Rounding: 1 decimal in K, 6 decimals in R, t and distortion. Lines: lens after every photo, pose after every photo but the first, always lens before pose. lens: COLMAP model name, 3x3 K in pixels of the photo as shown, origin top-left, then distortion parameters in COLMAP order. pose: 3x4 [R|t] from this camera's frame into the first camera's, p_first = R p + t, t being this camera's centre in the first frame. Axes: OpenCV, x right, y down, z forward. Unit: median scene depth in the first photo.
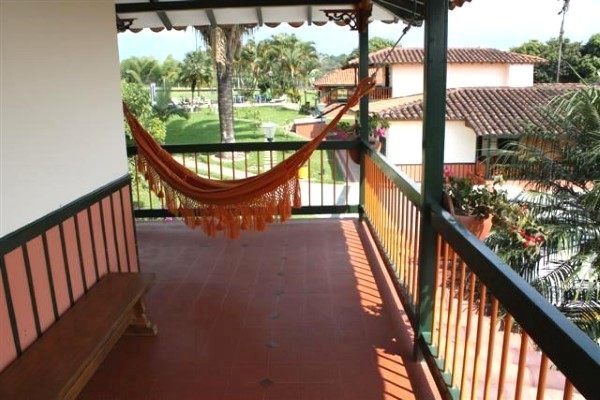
lens RADIAL K [[489.3, 0, 300.0], [0, 489.3, 200.0], [0, 0, 1]] dist [-0.198817, 0.186383]
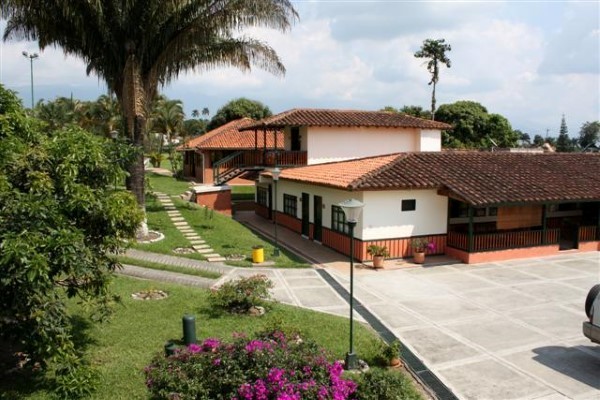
lens RADIAL K [[489.3, 0, 300.0], [0, 489.3, 200.0], [0, 0, 1]] dist [-0.198817, 0.186383]
pose [[0.928415, -0.016486, 0.371179, -0.154298], [0.063697, 0.991287, -0.115296, -0.034004], [-0.366044, 0.130685, 0.921376, 0.151745]]
